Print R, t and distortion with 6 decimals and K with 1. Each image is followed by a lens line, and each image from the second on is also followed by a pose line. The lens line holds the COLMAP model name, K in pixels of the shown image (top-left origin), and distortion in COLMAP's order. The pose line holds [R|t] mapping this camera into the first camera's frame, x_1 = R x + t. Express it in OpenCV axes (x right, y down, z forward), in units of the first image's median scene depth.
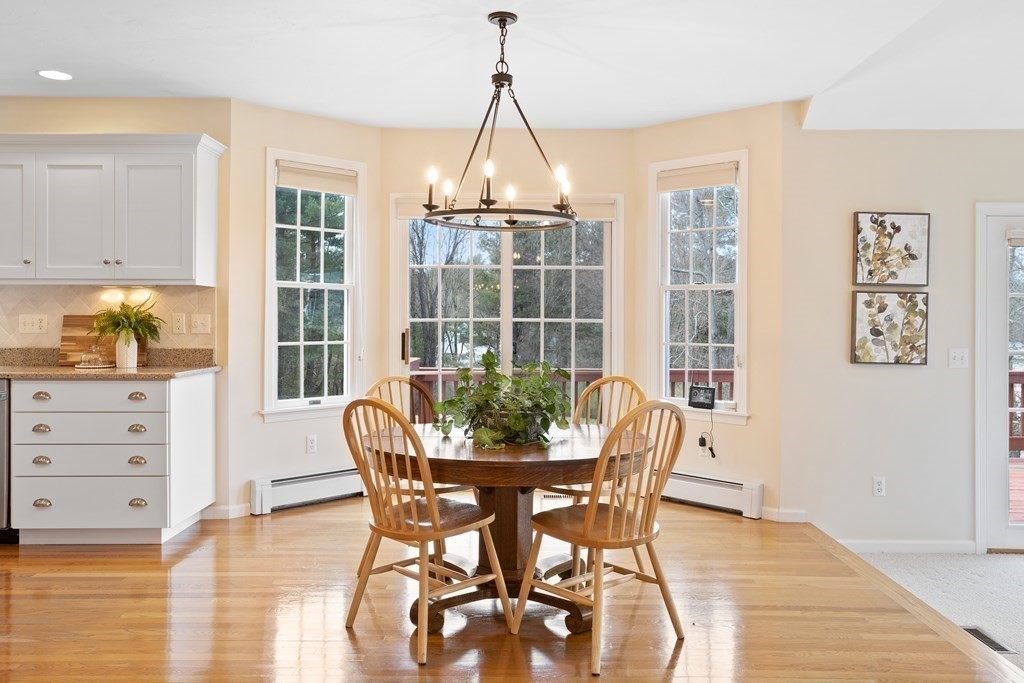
lens RADIAL K [[808.9, 0, 506.2], [0, 808.9, 318.8], [0, 0, 1]] dist [-0.033291, 0.074512]
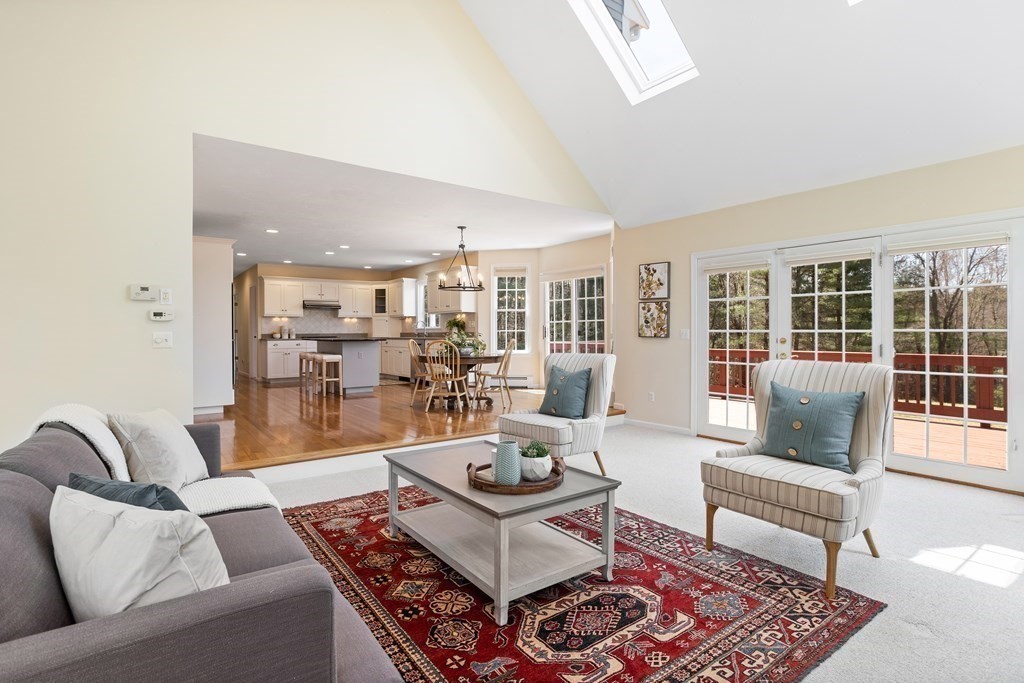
lens RADIAL K [[504.6, 0, 511.0], [0, 504.6, 337.2], [0, 0, 1]] dist [-0.051433, 0.033092]
pose [[0.603358, 0.001221, -0.797470, 1.281617], [0.004405, 0.999978, 0.004863, 0.048692], [0.797458, -0.006447, 0.603340, -0.061811]]
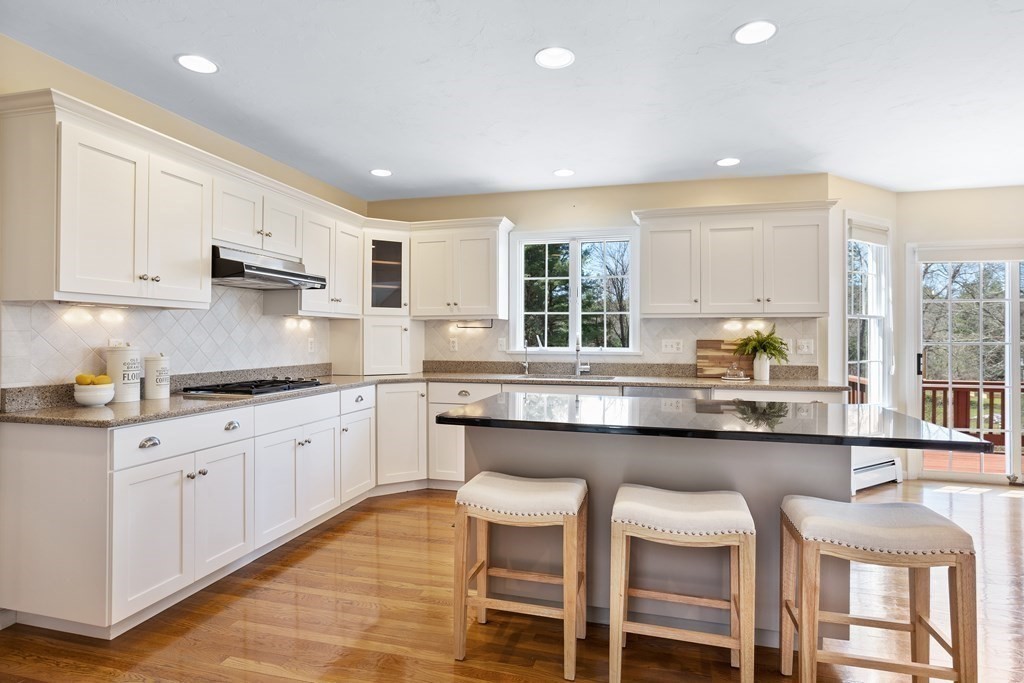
lens RADIAL K [[531.8, 0, 514.3], [0, 531.8, 335.8], [0, 0, 1]] dist [-0.060168, 0.039873]
pose [[0.967872, 0.000162, -0.251444, -0.631852], [-0.001714, 0.999981, -0.005956, -0.005595], [0.251438, 0.006196, 0.967854, 0.065745]]
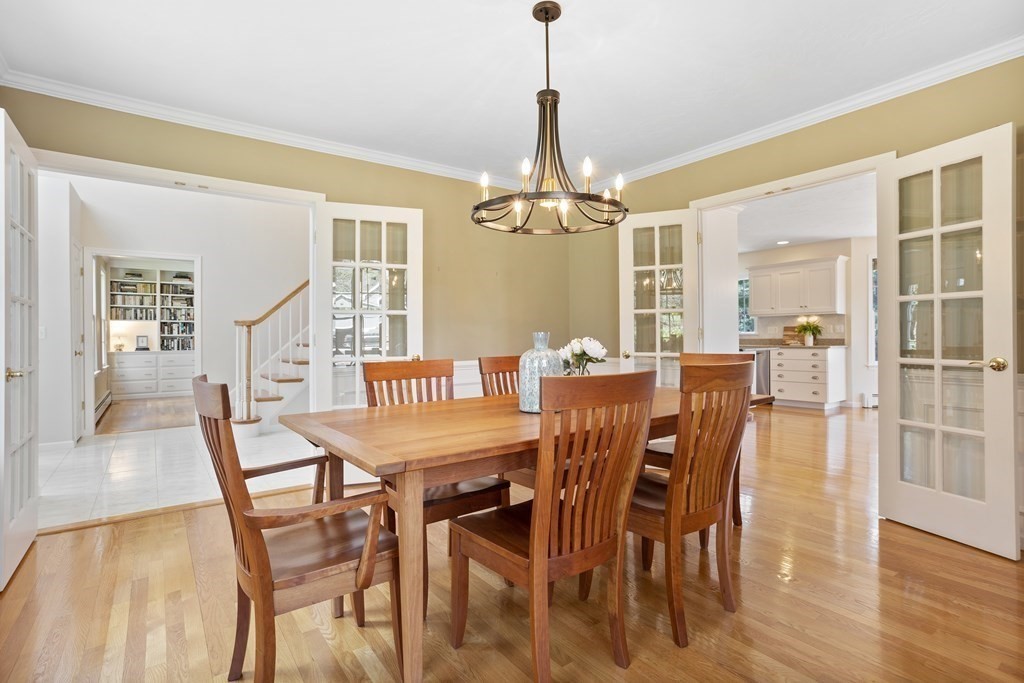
lens RADIAL K [[504.6, 0, 511.0], [0, 504.6, 337.2], [0, 0, 1]] dist [-0.051433, 0.033092]
pose [[0.599141, -0.010662, -0.800572, 0.255129], [0.007356, 0.999942, -0.007812, 0.038100], [0.800610, -0.001208, 0.599185, -0.770512]]
